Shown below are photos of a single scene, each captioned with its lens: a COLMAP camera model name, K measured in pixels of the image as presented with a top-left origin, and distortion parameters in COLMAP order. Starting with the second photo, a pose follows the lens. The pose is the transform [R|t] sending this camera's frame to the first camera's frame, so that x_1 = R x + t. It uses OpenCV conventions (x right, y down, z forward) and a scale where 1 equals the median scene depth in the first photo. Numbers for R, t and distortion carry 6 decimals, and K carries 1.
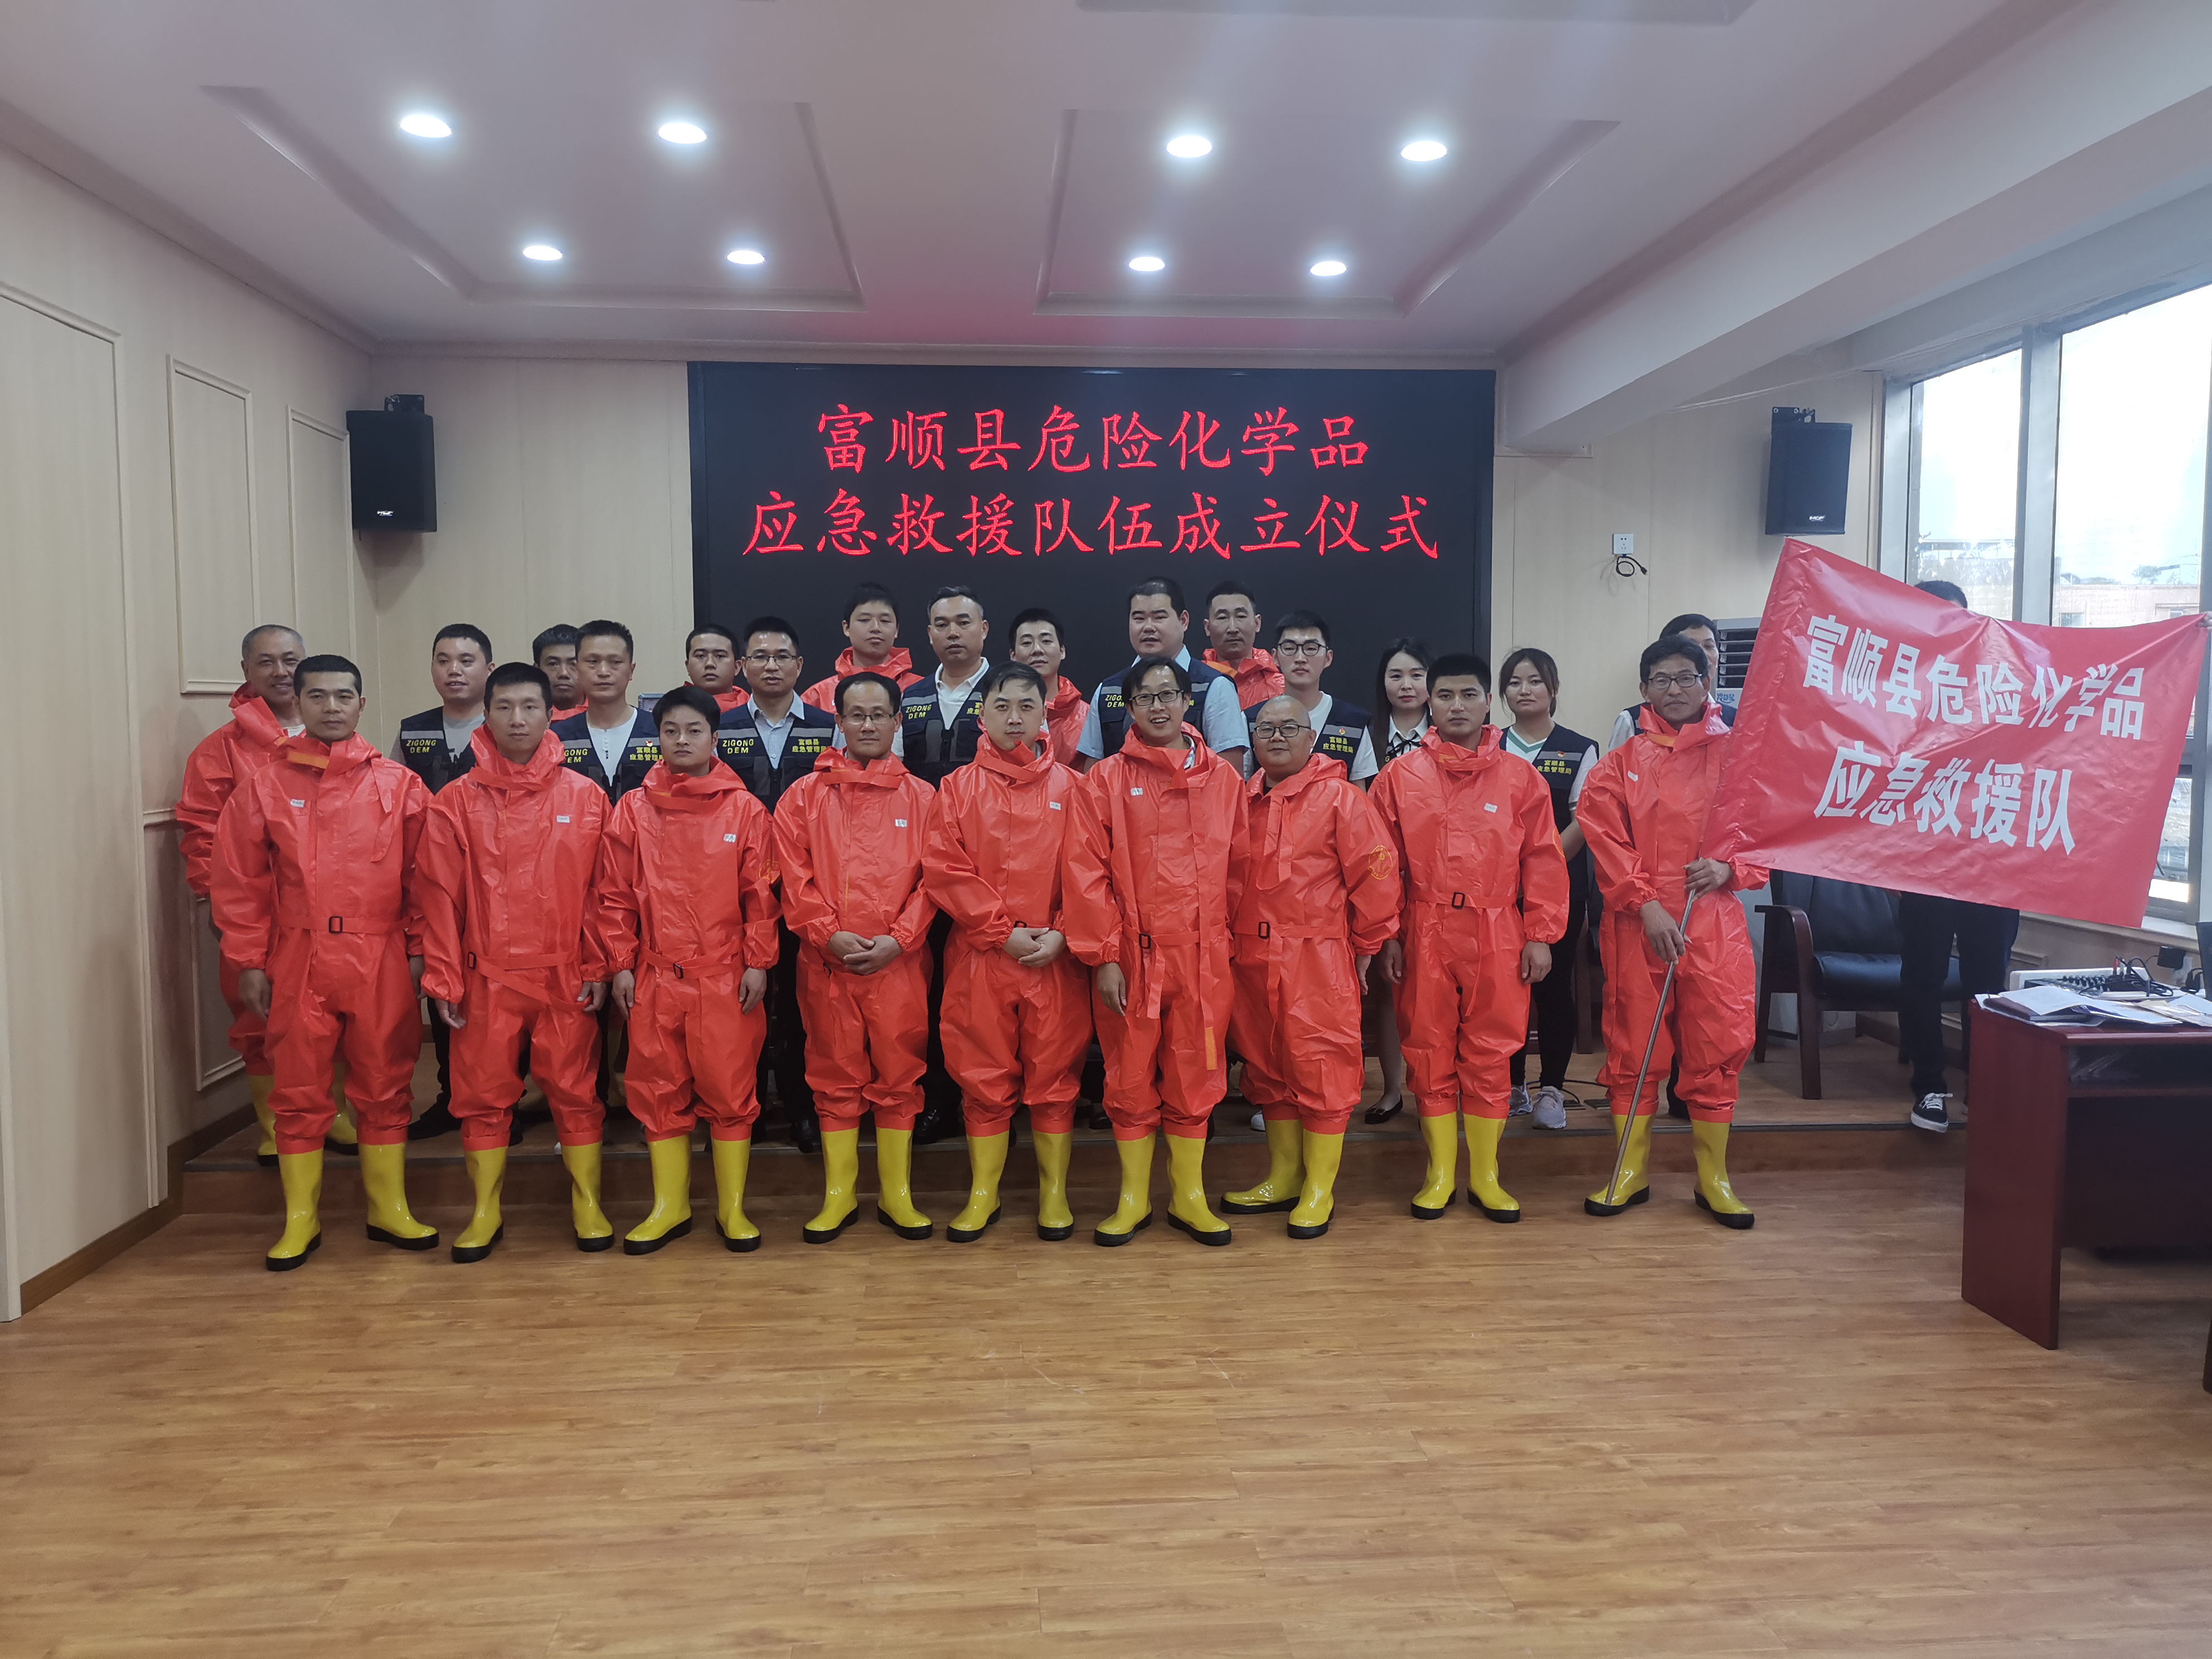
lens RADIAL K [[1791.7, 0, 1086.9], [0, 1791.7, 826.0], [0, 0, 1]] dist [0.062928, -0.010731]
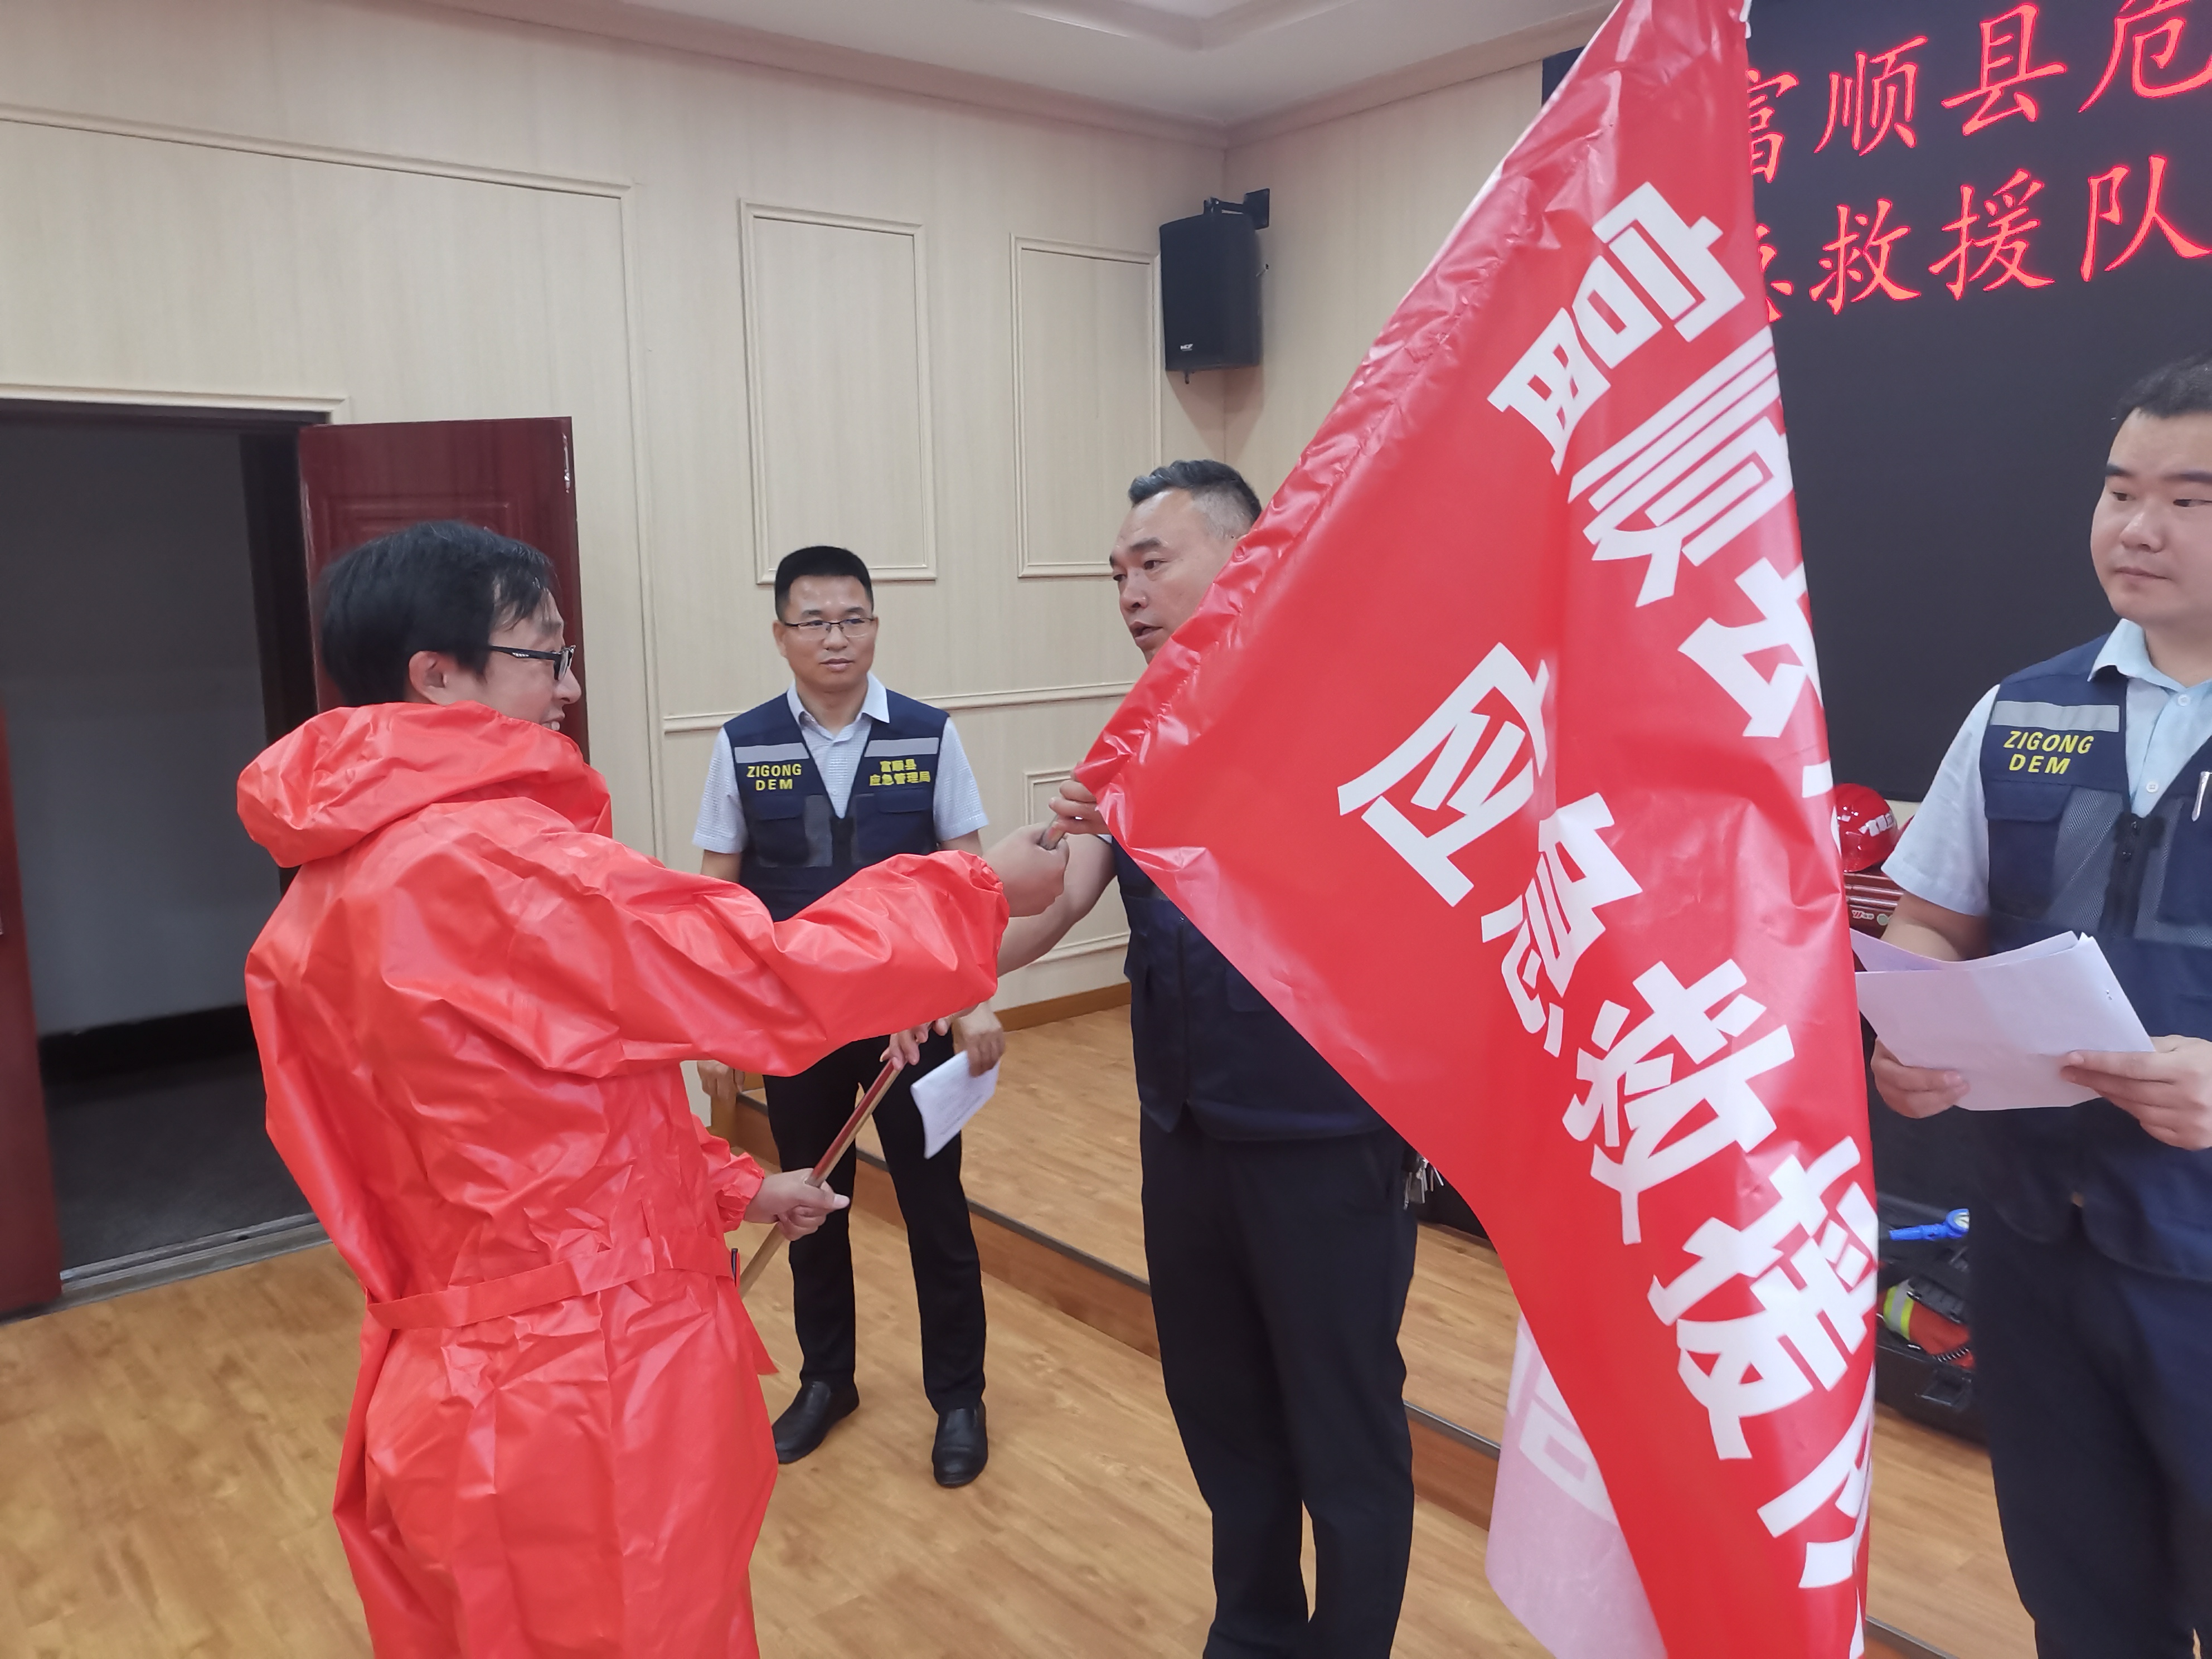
lens RADIAL K [[1791.7, 0, 1118.5], [0, 1791.7, 789.1], [0, 0, 1]] dist [0.062928, -0.010731]
pose [[0.581556, 0.092944, -0.808179, 0.247734], [-0.045240, 0.995610, 0.081946, -0.037372], [0.812247, -0.011094, 0.583208, 0.474273]]
